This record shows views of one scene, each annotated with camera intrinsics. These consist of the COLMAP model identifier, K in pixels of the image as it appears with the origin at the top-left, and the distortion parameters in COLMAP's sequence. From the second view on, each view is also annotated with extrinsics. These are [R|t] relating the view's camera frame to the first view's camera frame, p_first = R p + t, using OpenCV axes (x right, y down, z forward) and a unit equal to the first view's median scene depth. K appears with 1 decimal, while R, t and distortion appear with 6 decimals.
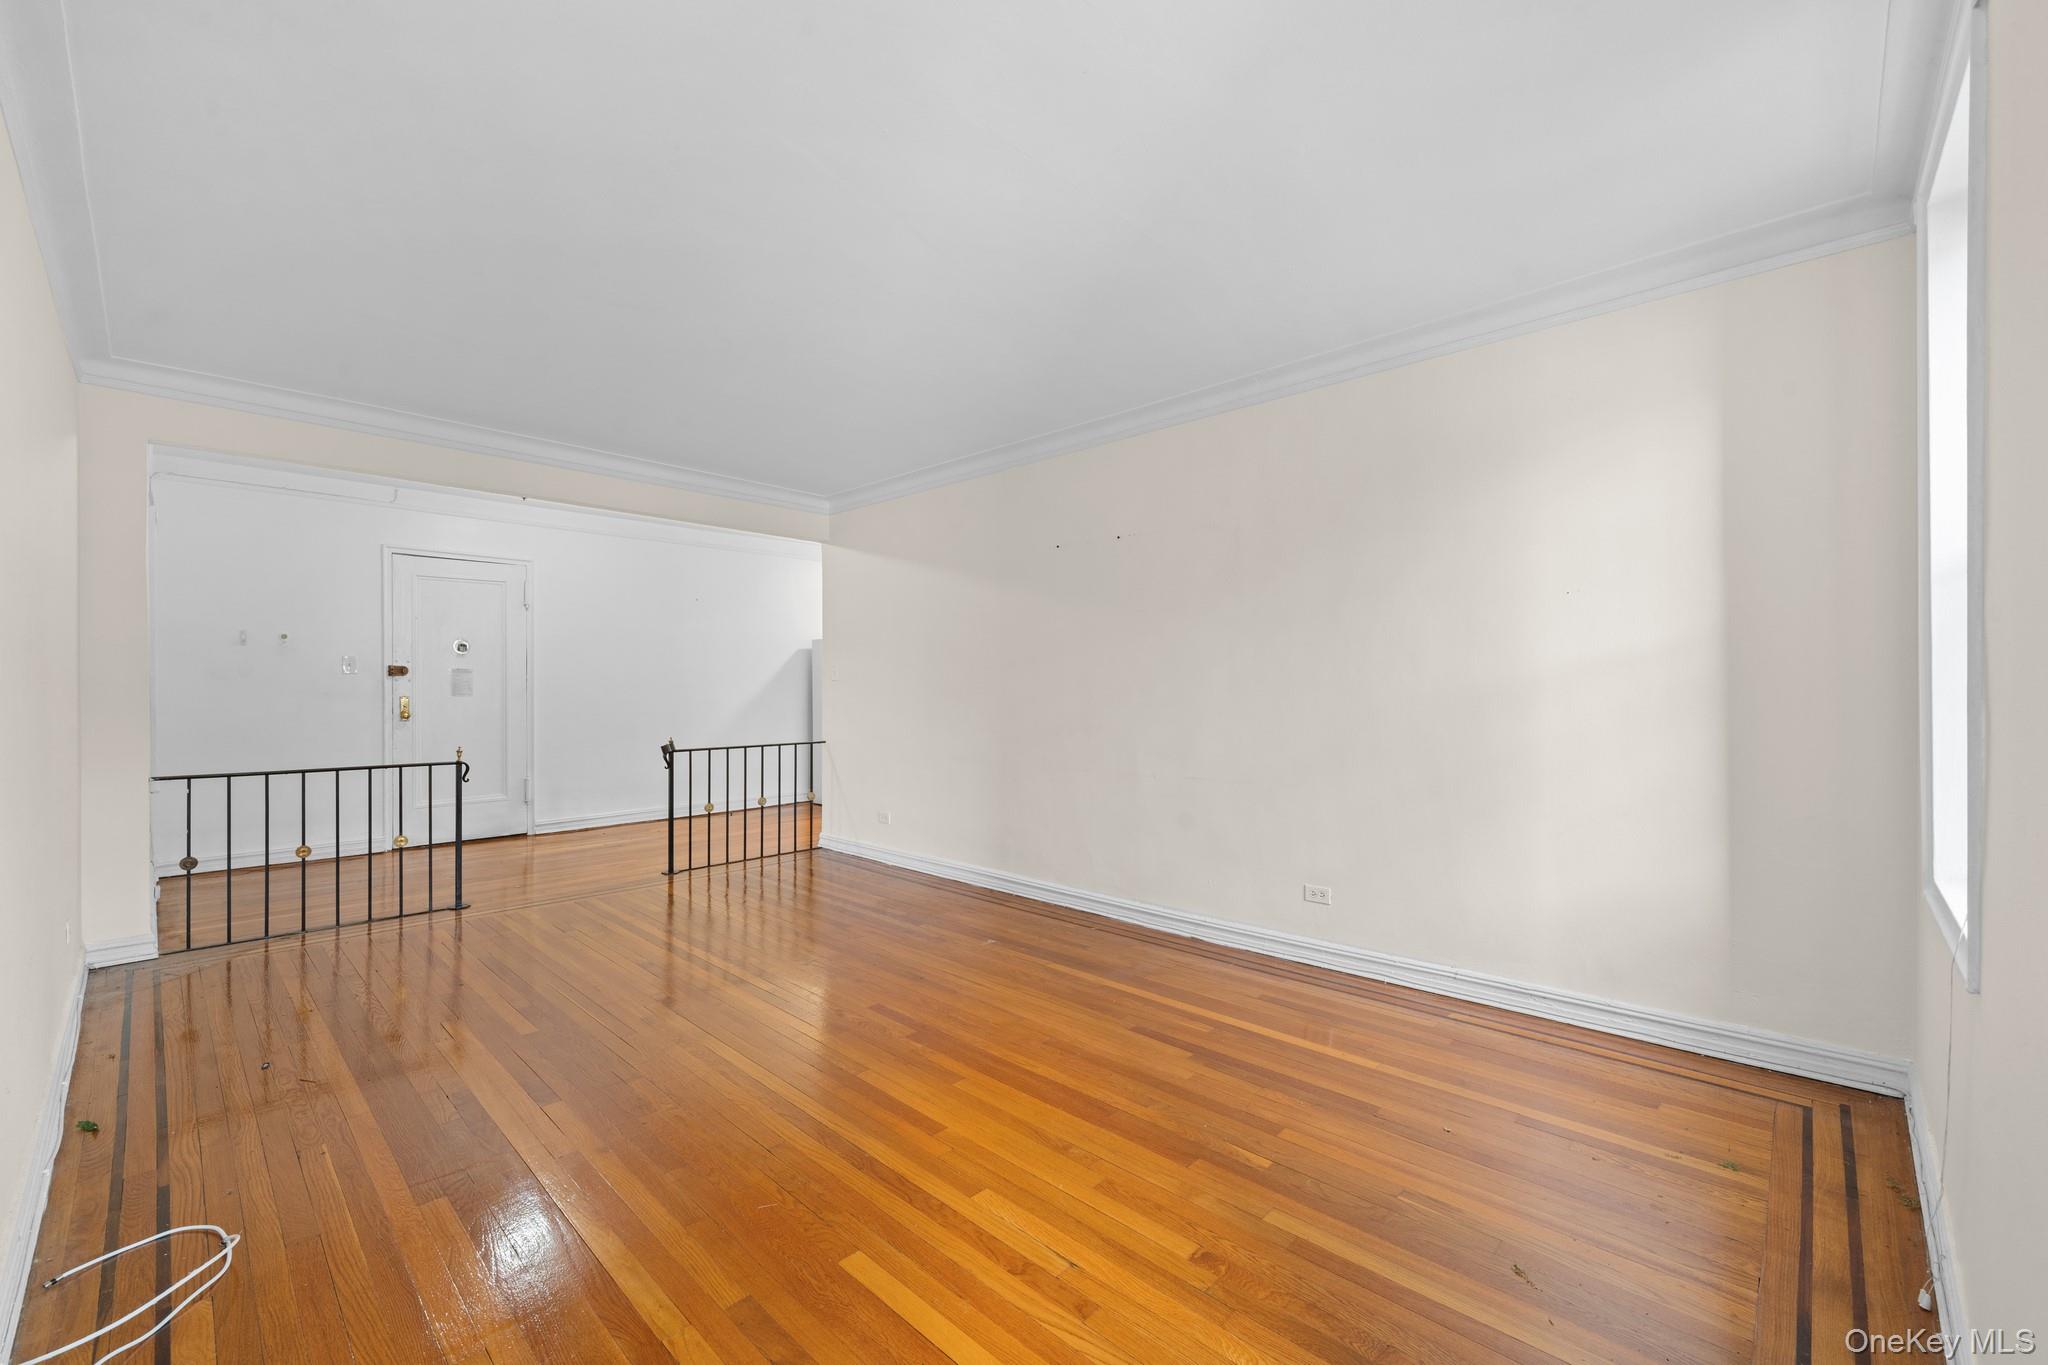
lens RADIAL K [[830.7, 0, 1025.2], [0, 830.7, 685.5], [0, 0, 1]] dist [-0.000235, -0.000190]
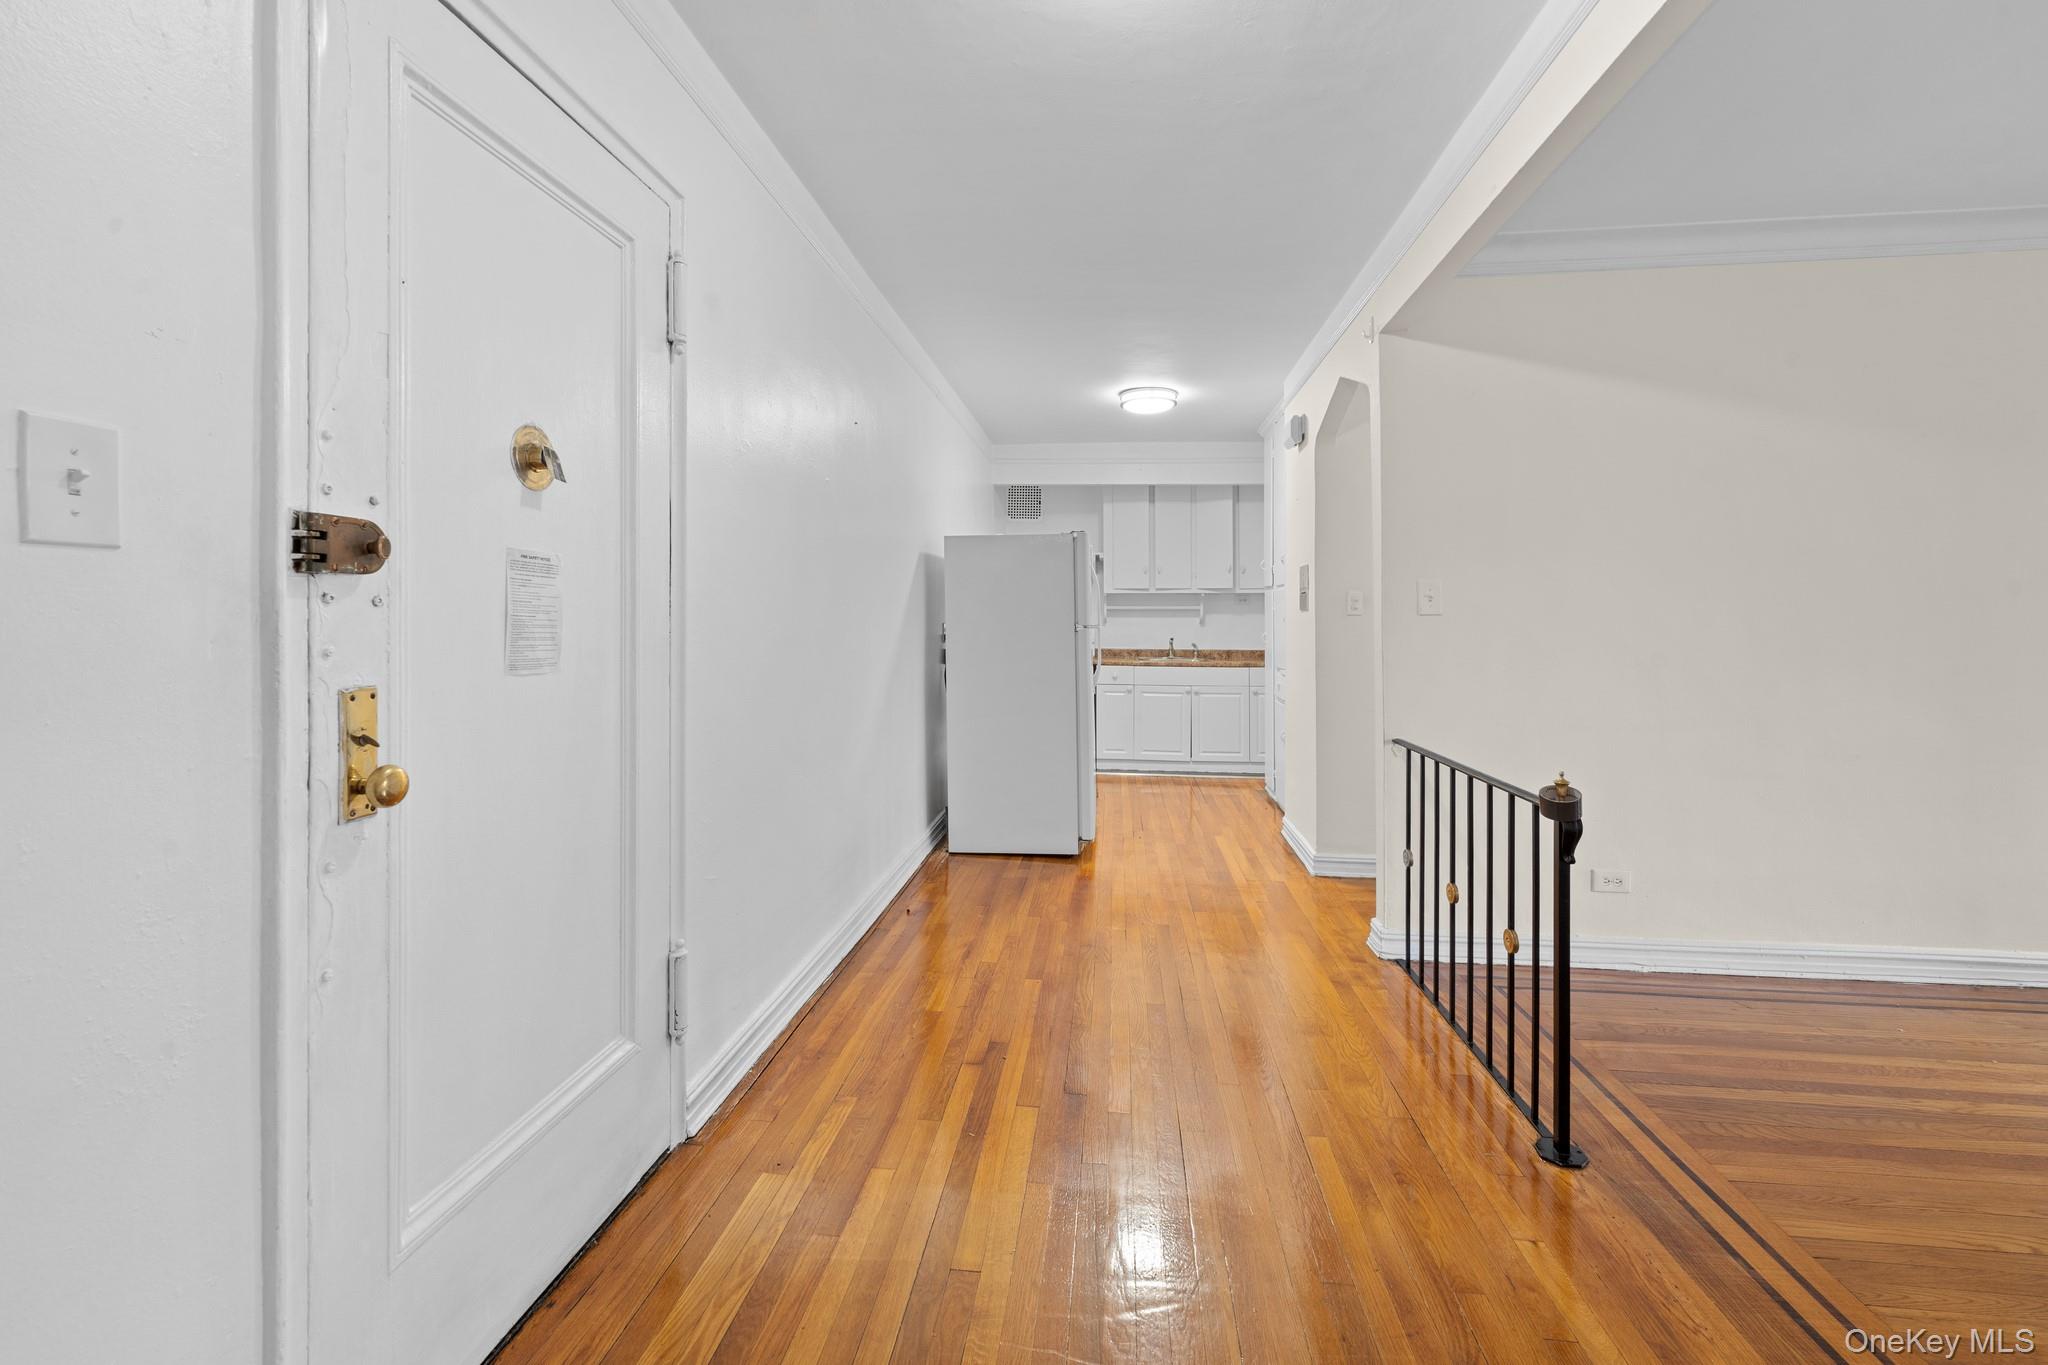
lens RADIAL K [[846.8, 0, 1024.2], [0, 846.8, 616.5], [0, 0, 1]] dist [-0.000490, -0.000156]
pose [[0.798657, 0.005234, 0.601764, -0.826704], [0.000623, 0.999954, -0.009523, -0.000279], [-0.601786, 0.007980, 0.798617, 0.846221]]
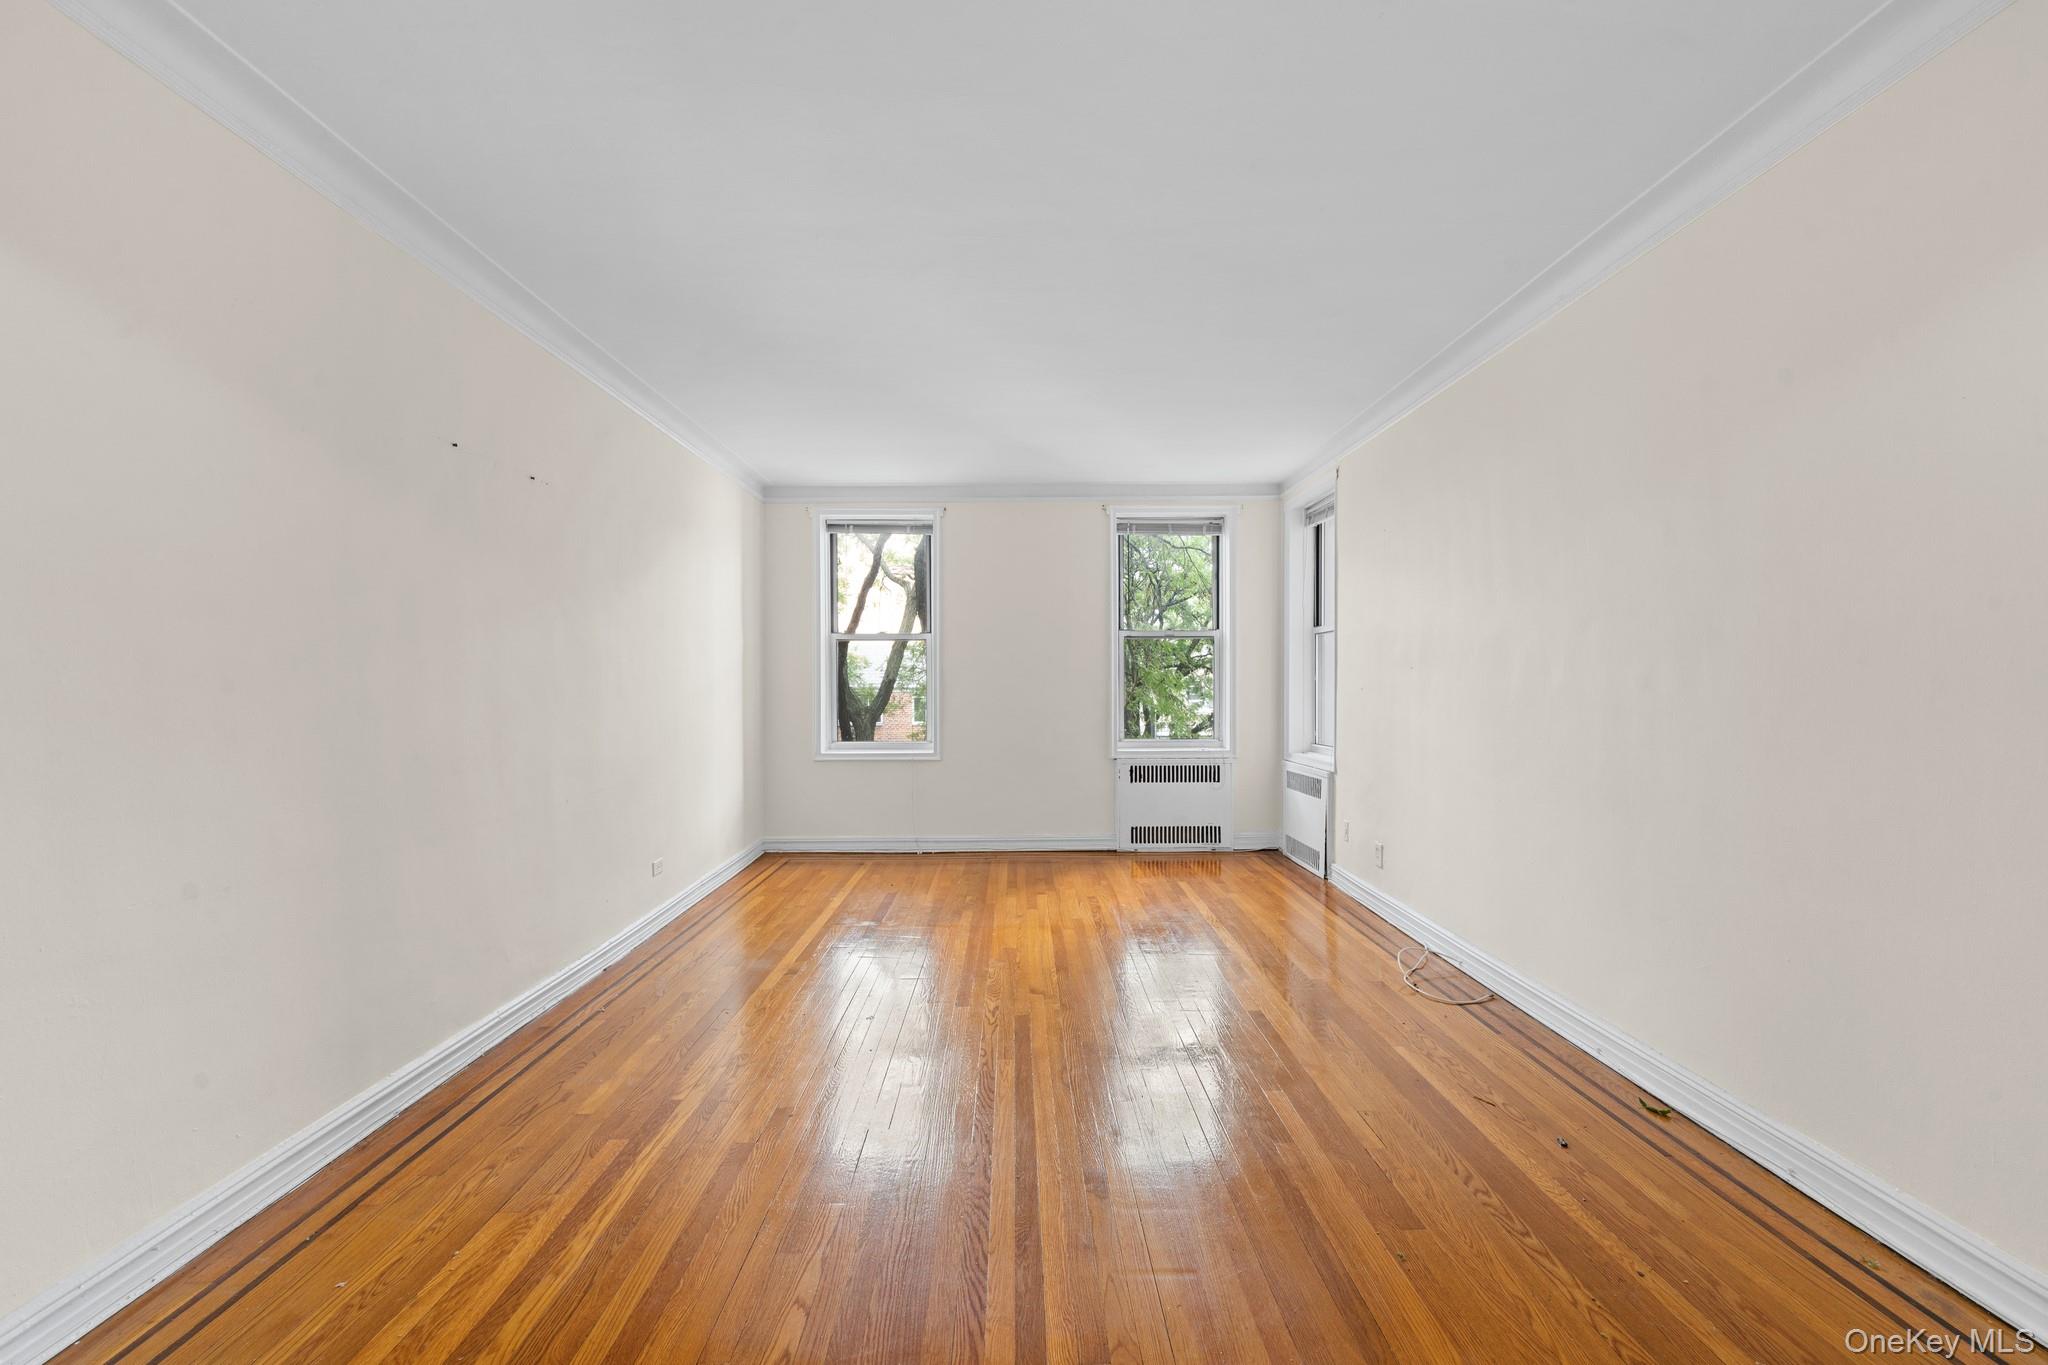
lens RADIAL K [[833.3, 0, 1024.3], [0, 833.3, 704.0], [0, 0, 1]] dist [-0.001282, 0.000029]
pose [[-0.698674, -0.010843, 0.715358, -0.556189], [0.008461, 0.999690, 0.023416, 0.000958], [-0.715390, 0.022412, -0.698366, 0.960071]]
